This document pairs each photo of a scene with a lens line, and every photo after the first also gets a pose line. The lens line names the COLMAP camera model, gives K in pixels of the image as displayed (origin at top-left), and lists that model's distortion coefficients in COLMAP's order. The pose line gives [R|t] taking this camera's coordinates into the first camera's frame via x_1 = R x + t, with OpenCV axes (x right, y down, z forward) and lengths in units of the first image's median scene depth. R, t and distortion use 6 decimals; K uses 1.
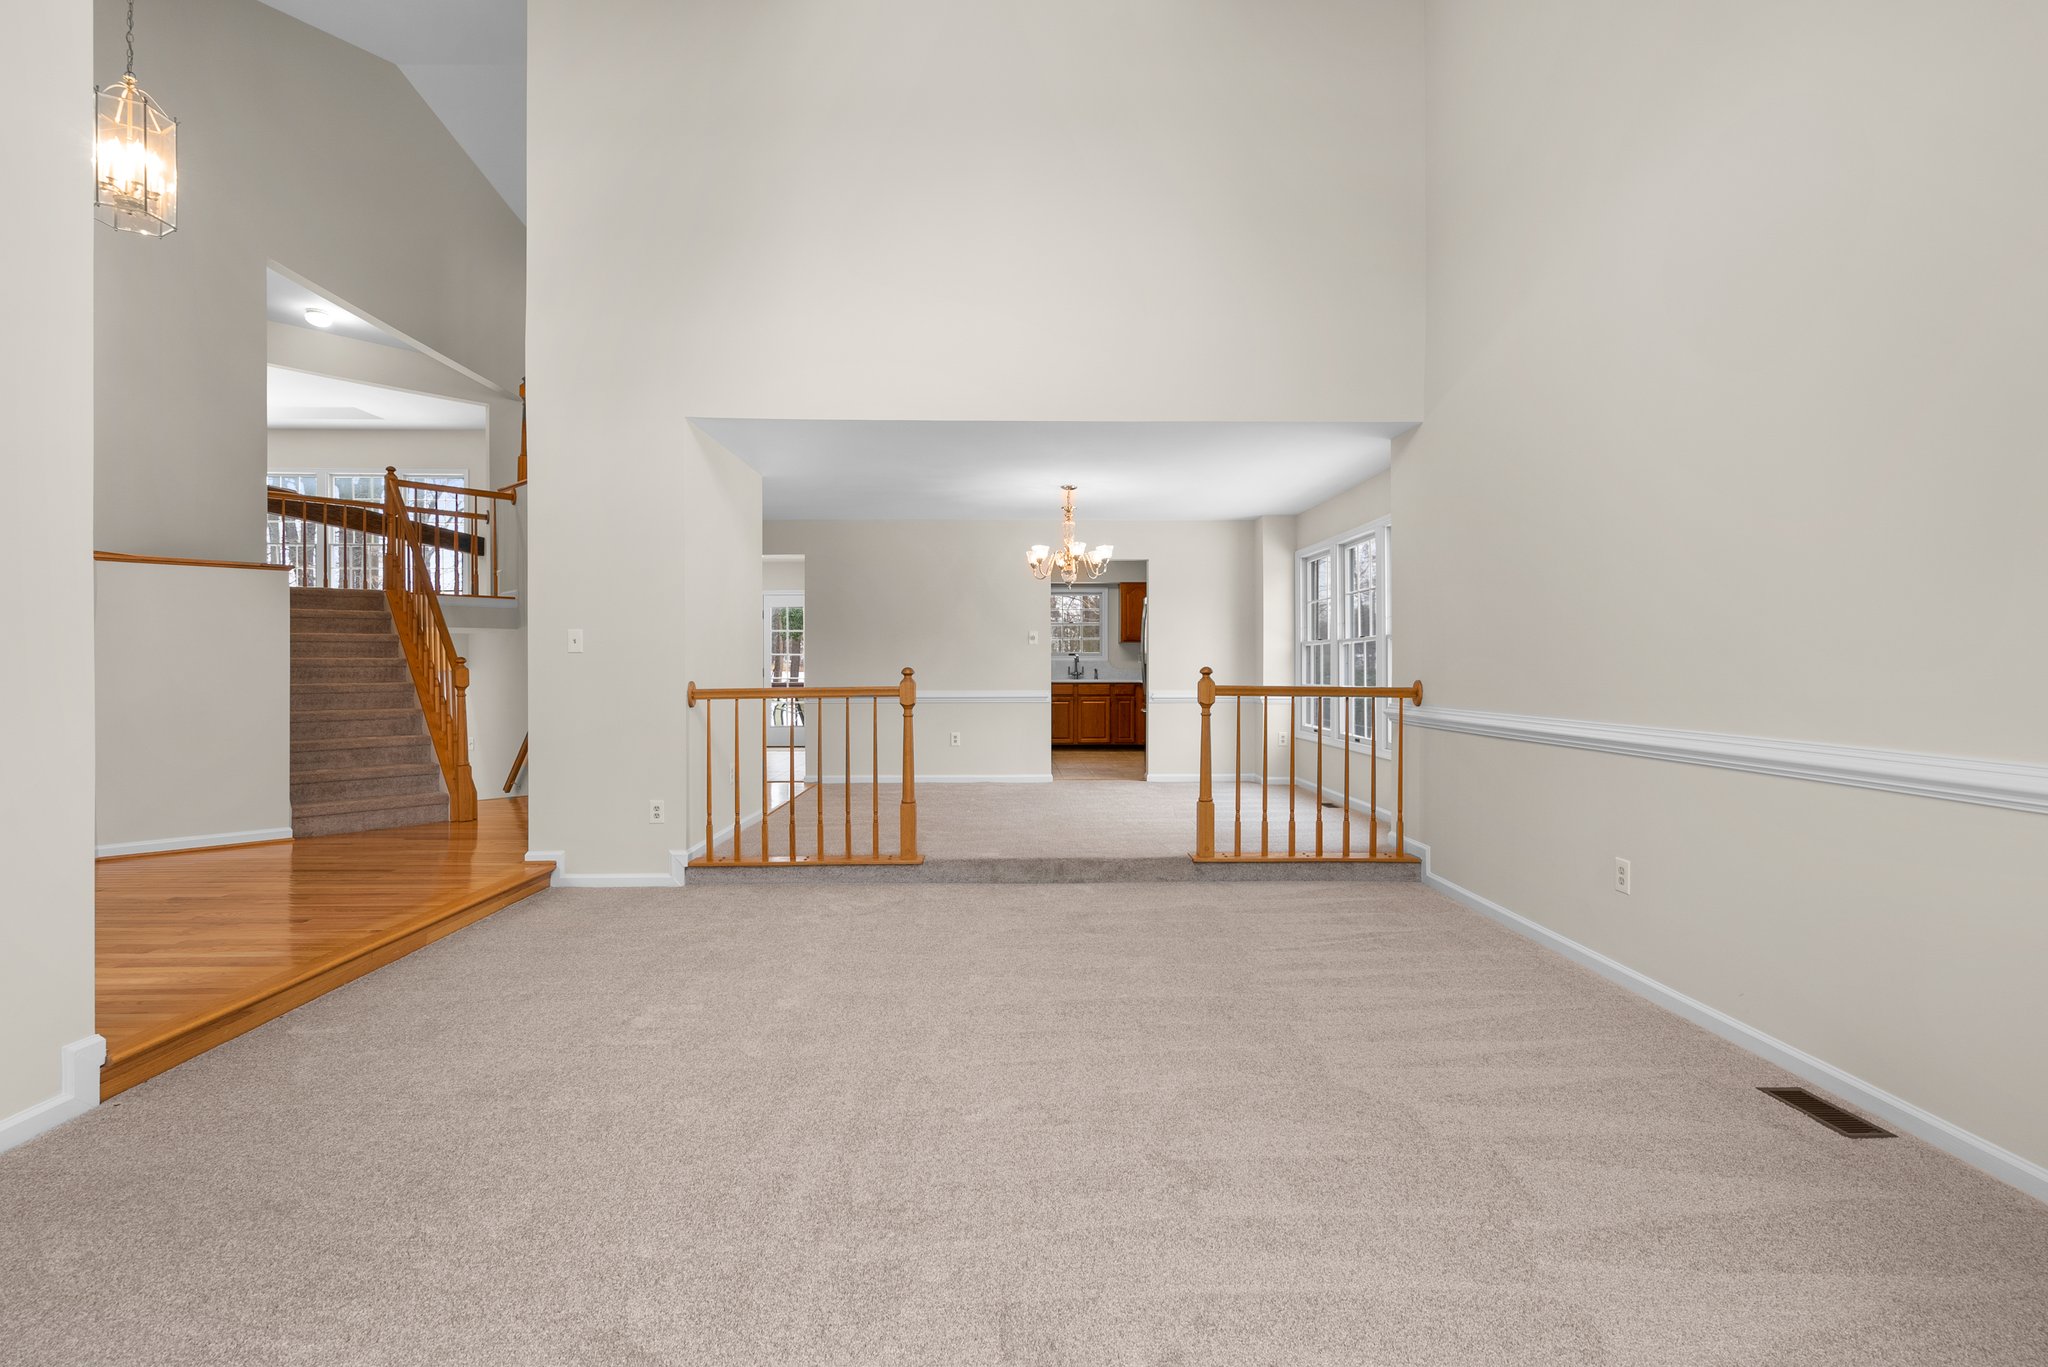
lens RADIAL K [[934.9, 0, 1026.5], [0, 934.9, 677.9], [0, 0, 1]] dist [0.002492, 0.000384]
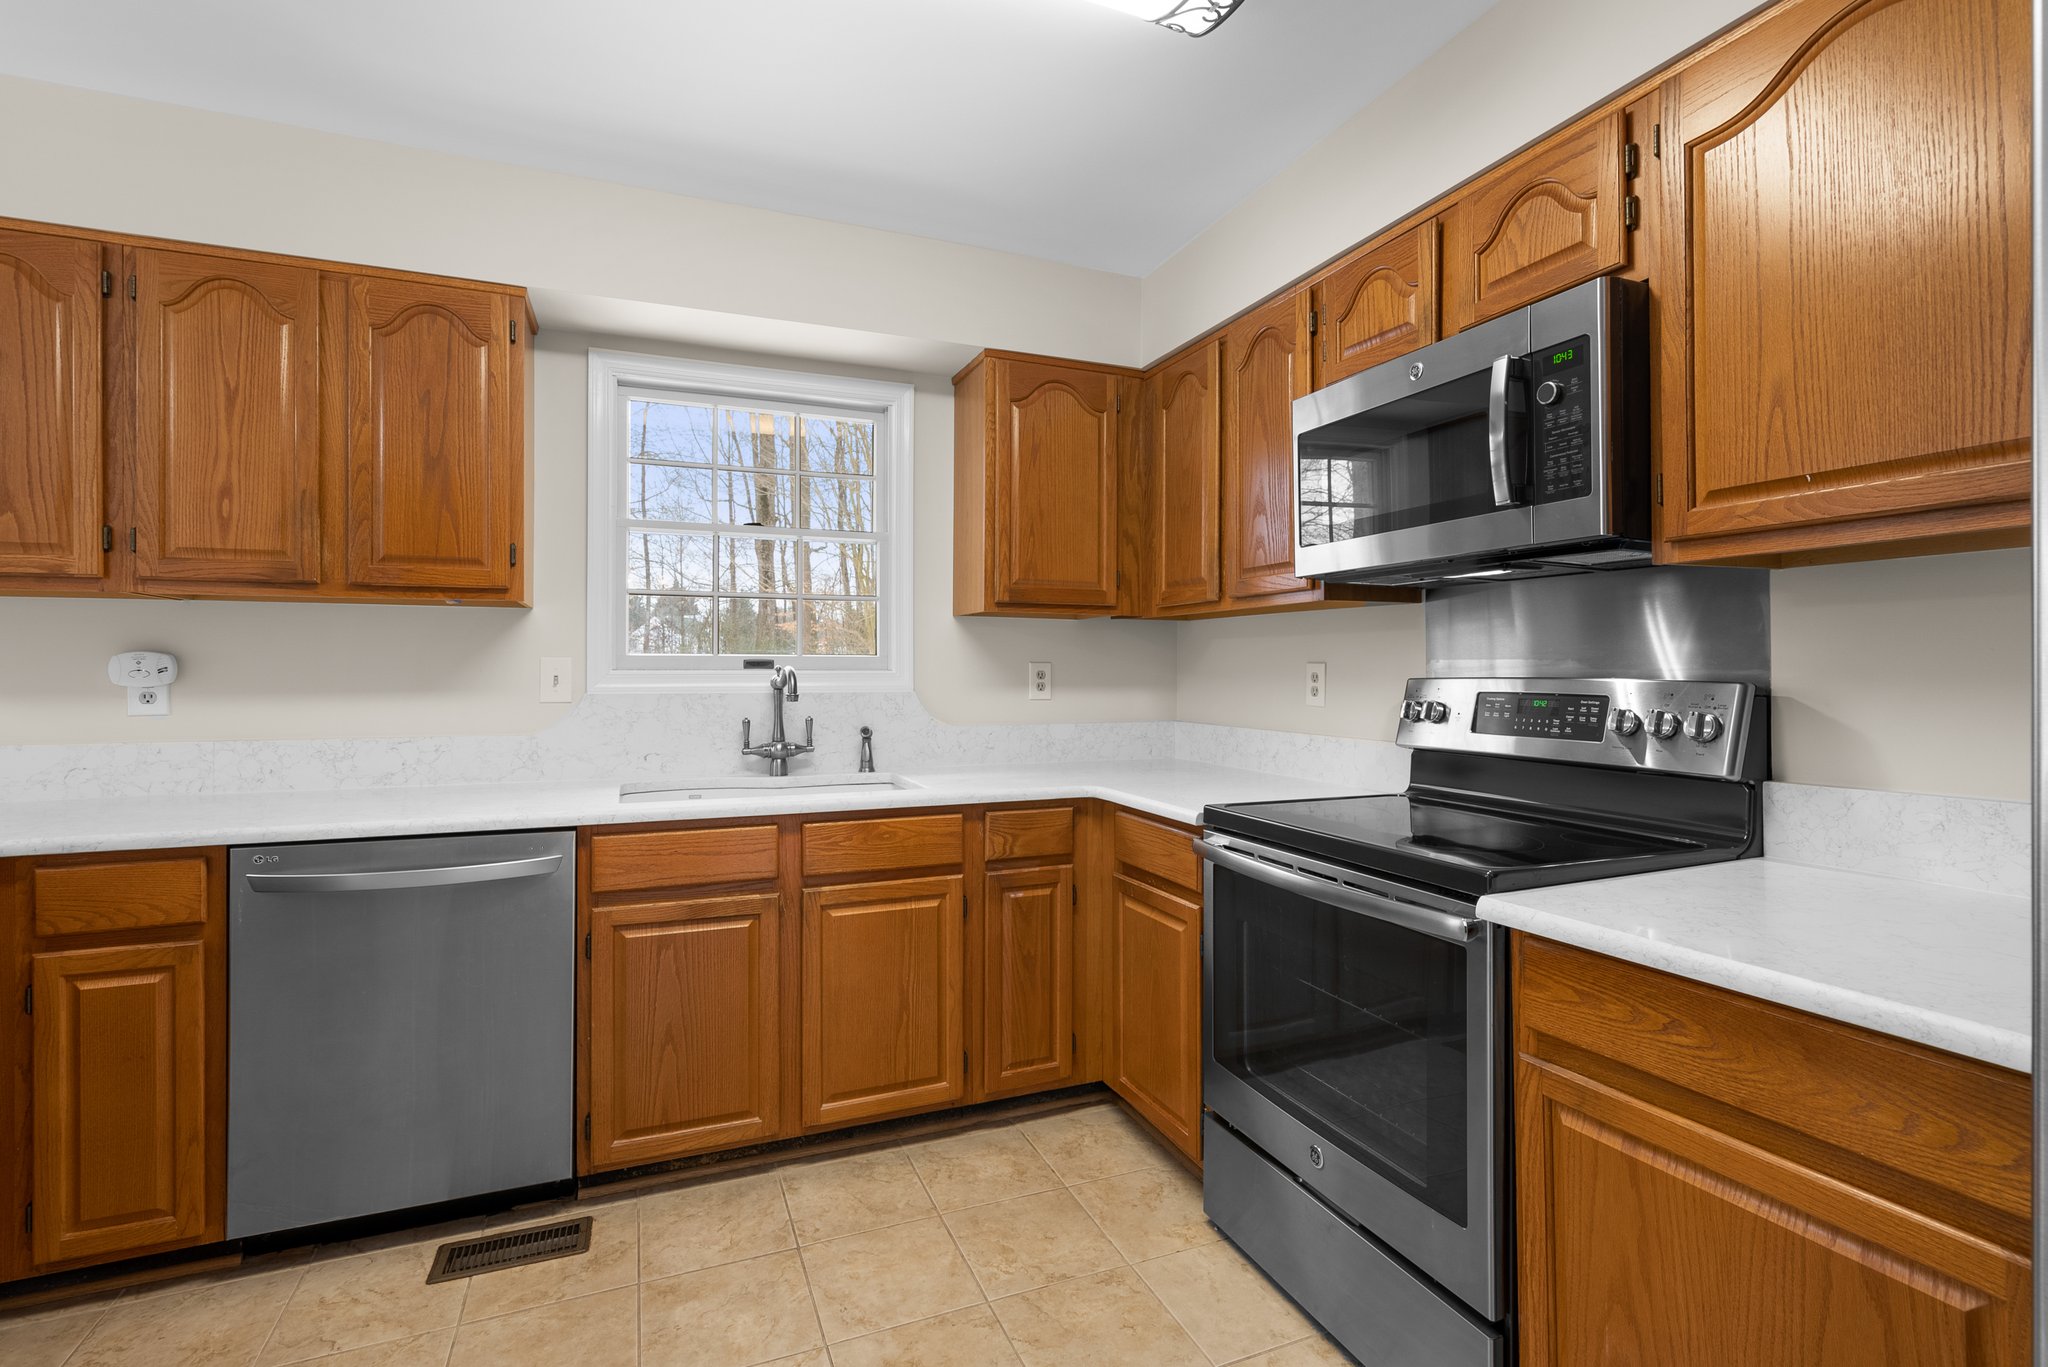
lens RADIAL K [[934.9, 0, 1027.3], [0, 934.9, 675.9], [0, 0, 1]] dist [0.002492, 0.000384]
pose [[0.936613, -0.002637, 0.350355, 0.030665], [0.006285, 0.999937, -0.009276, -0.020641], [-0.350308, 0.010890, 0.936571, 0.788128]]
